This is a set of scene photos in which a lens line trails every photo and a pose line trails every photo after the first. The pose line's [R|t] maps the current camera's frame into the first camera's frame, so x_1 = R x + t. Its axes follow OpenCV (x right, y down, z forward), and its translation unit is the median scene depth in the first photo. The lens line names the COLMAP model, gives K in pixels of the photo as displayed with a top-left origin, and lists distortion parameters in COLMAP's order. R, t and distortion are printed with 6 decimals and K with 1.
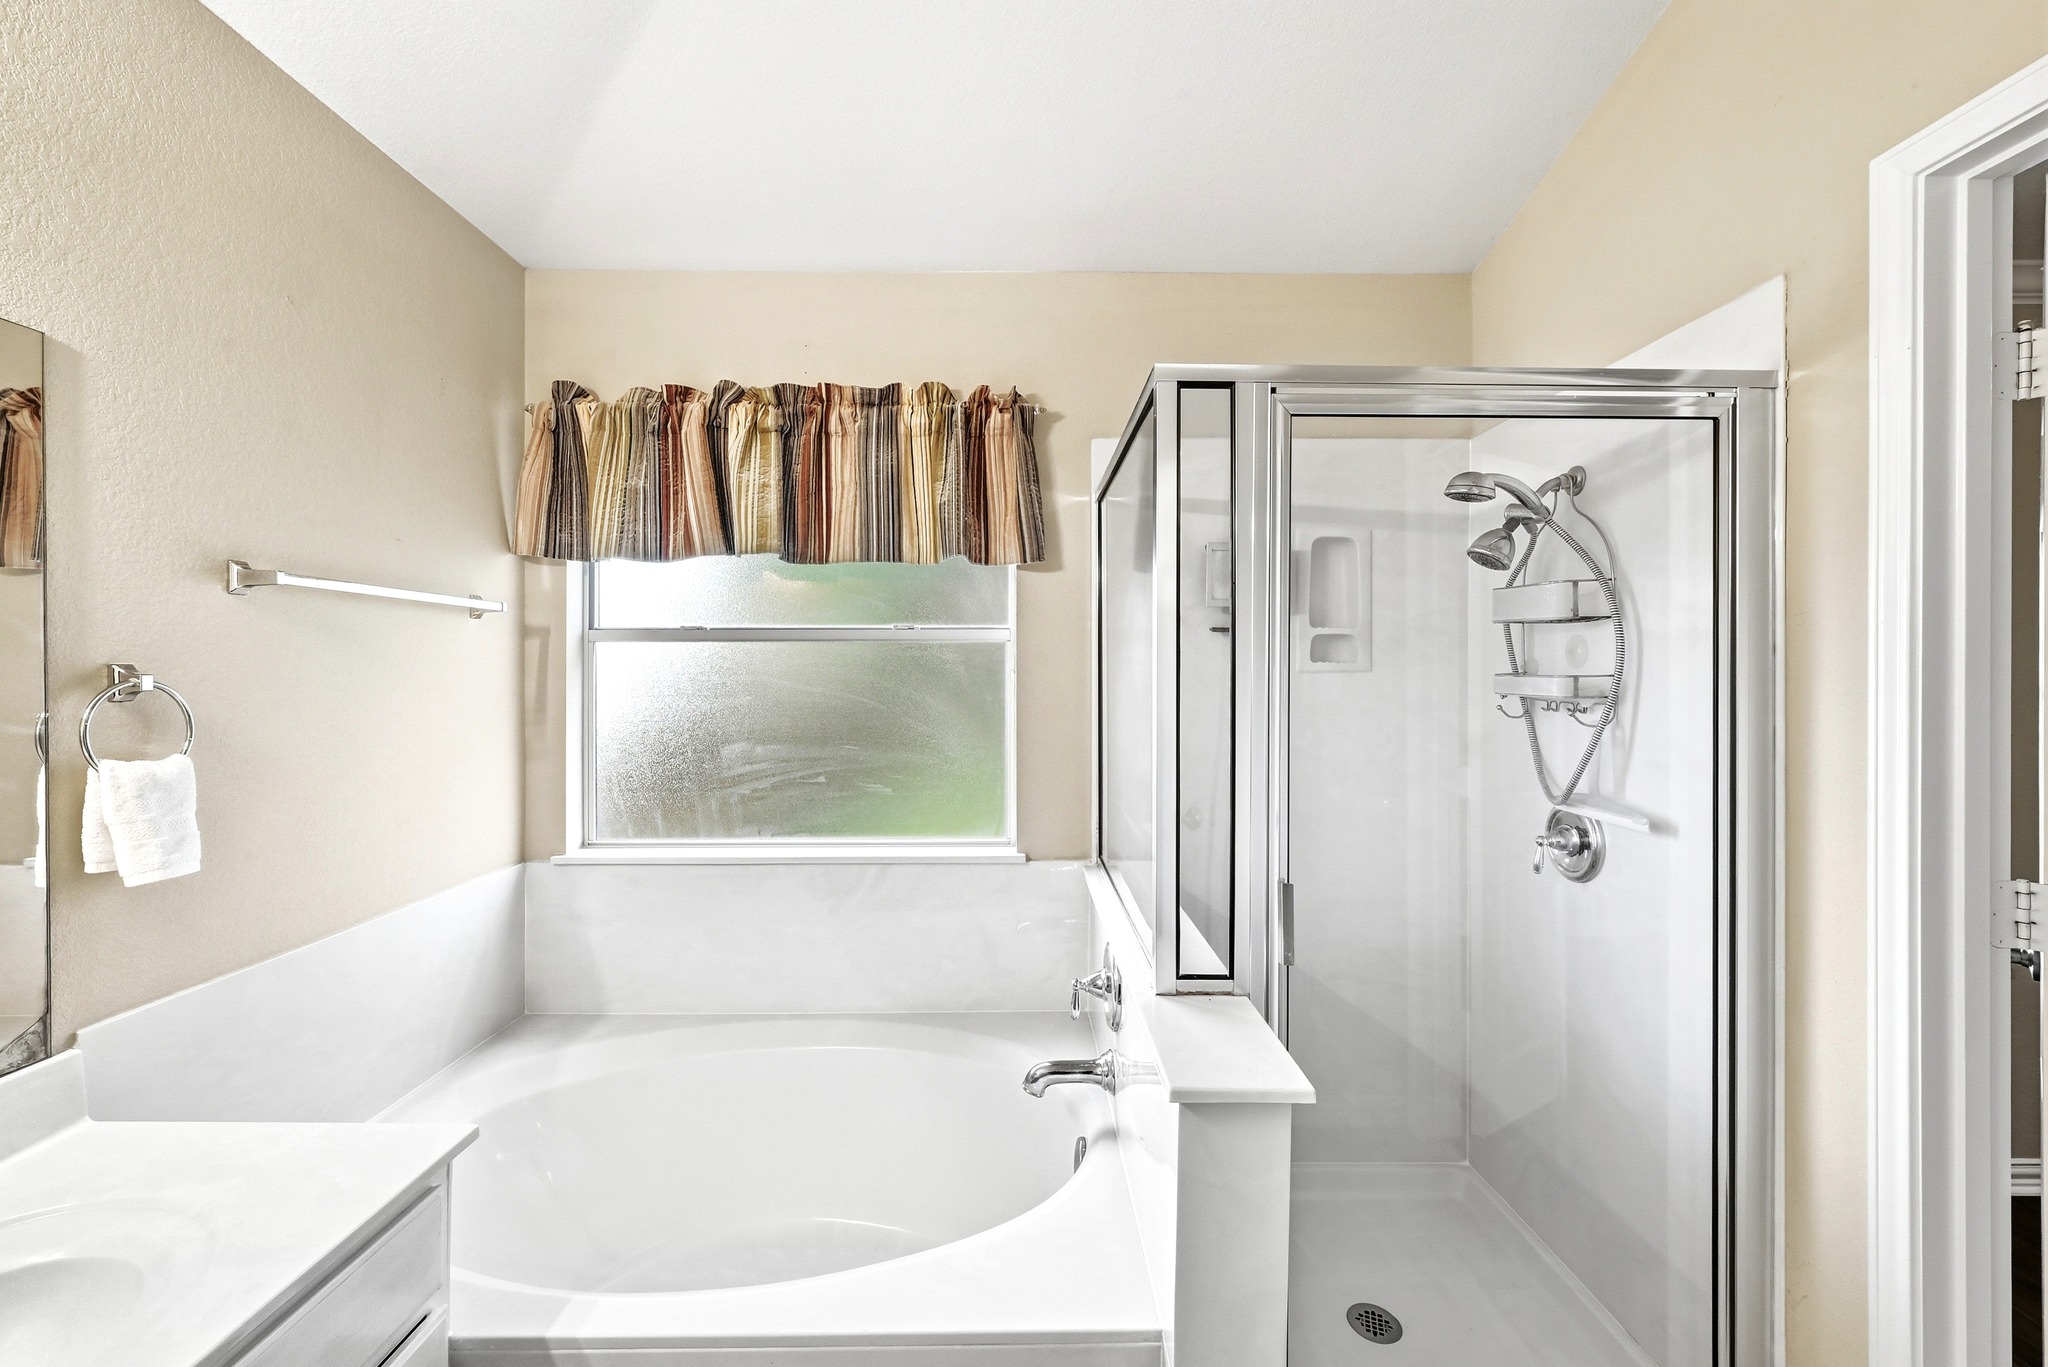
lens RADIAL K [[824.2, 0, 1026.8], [0, 824.2, 674.1], [0, 0, 1]] dist [0.000253, -0.001039]
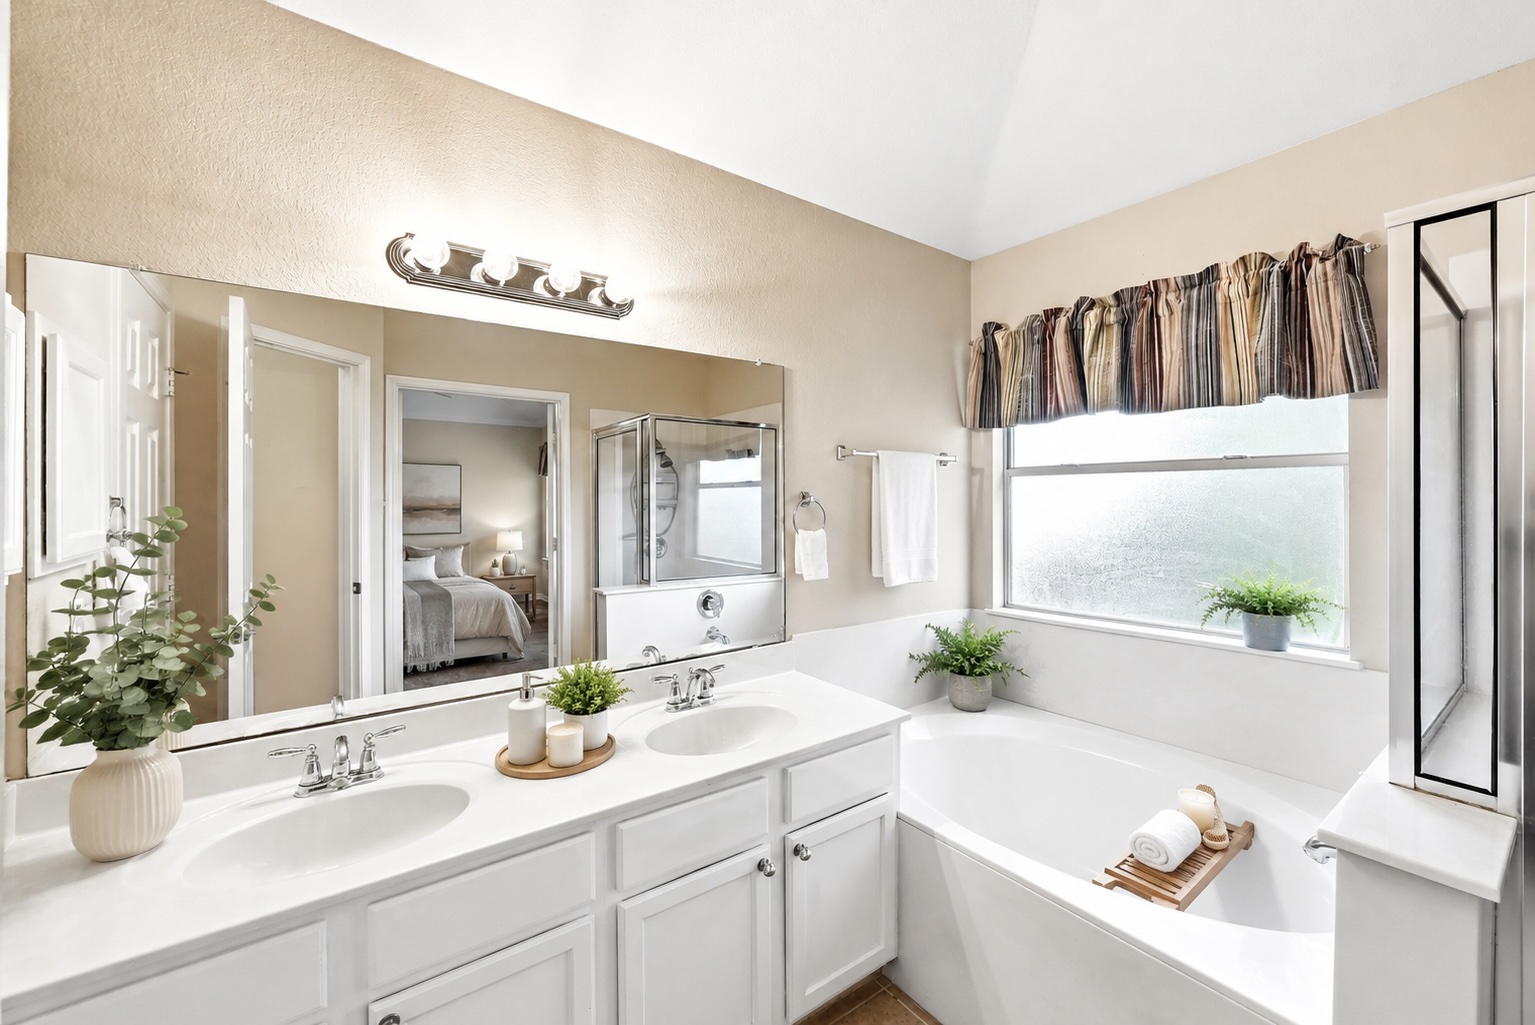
lens RADIAL K [[617.7, 0, 774.0], [0, 617.7, 501.7], [0, 0, 1]] dist [0.000253, -0.001039]
pose [[0.580872, 0.005316, -0.813977, 0.218720], [-0.001399, 0.999984, 0.005533, 0.005288], [0.813993, -0.002076, 0.580870, -0.094840]]
